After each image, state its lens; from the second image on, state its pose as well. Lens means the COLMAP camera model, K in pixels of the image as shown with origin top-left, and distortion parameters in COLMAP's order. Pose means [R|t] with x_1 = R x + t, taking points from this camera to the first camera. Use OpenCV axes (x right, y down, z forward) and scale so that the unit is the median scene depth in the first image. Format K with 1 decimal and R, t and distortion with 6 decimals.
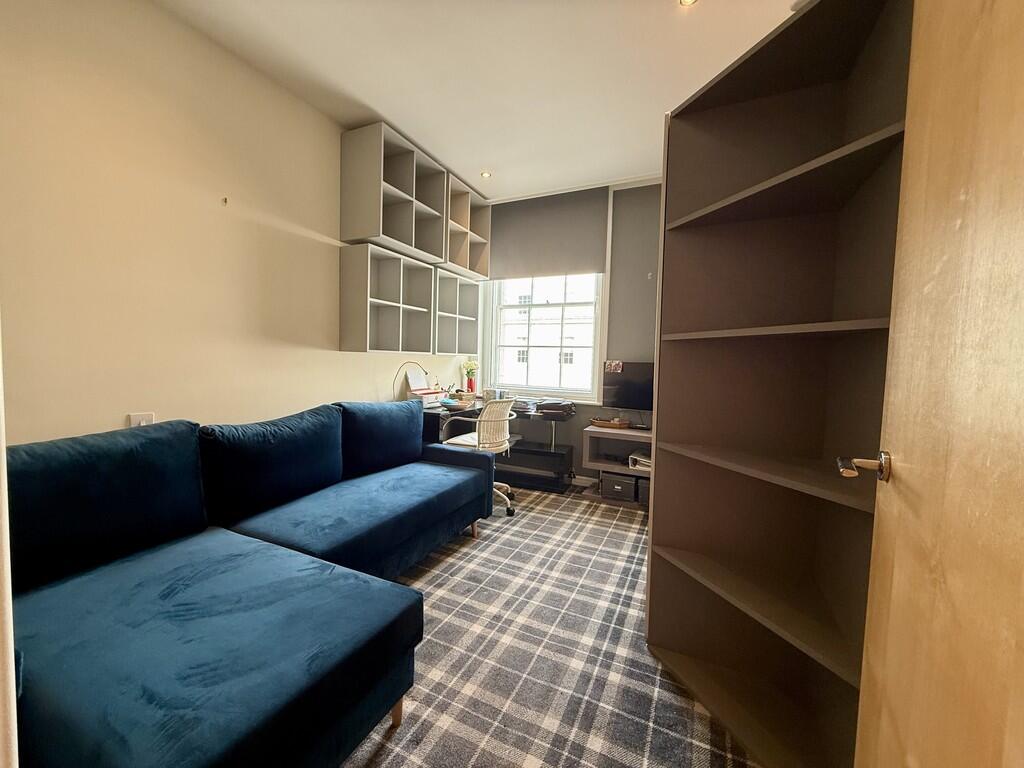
lens RADIAL K [[405.6, 0, 505.8], [0, 405.6, 384.7], [0, 0, 1]] dist [0.002170, 0.000282]
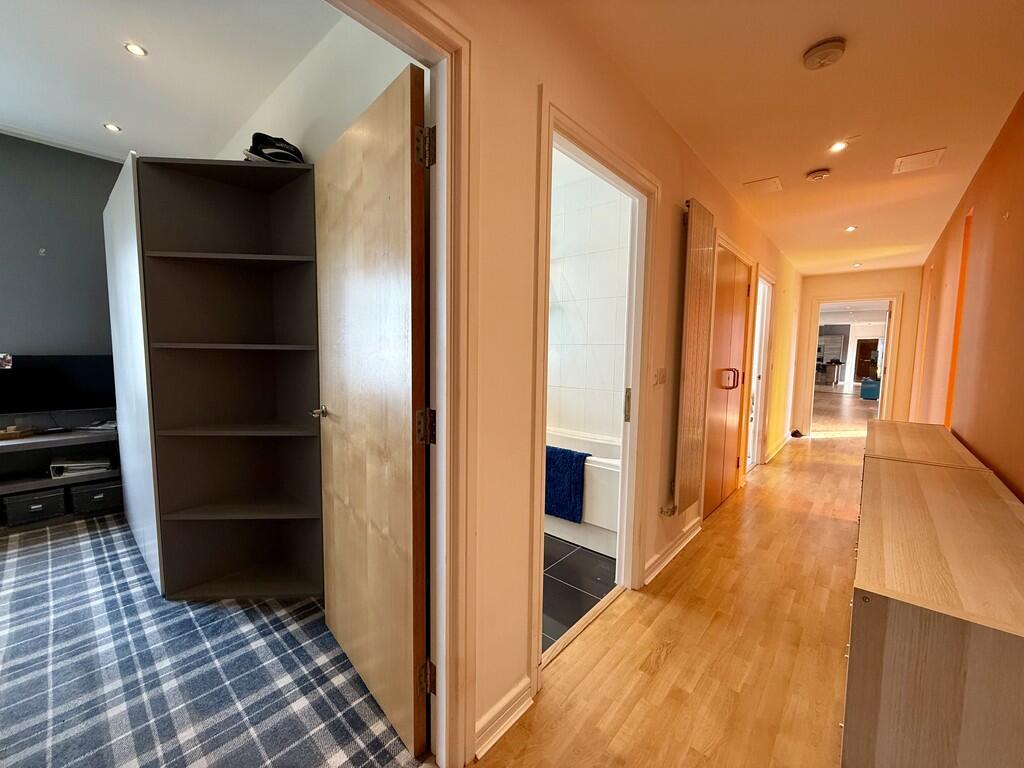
lens RADIAL K [[405.6, 0, 511.3], [0, 405.6, 389.5], [0, 0, 1]] dist [0.002170, 0.000282]
pose [[0.257586, -0.112514, 0.959682, -0.424484], [0.044014, 0.993533, 0.104669, -0.053228], [-0.965252, 0.015278, 0.260872, -0.284454]]
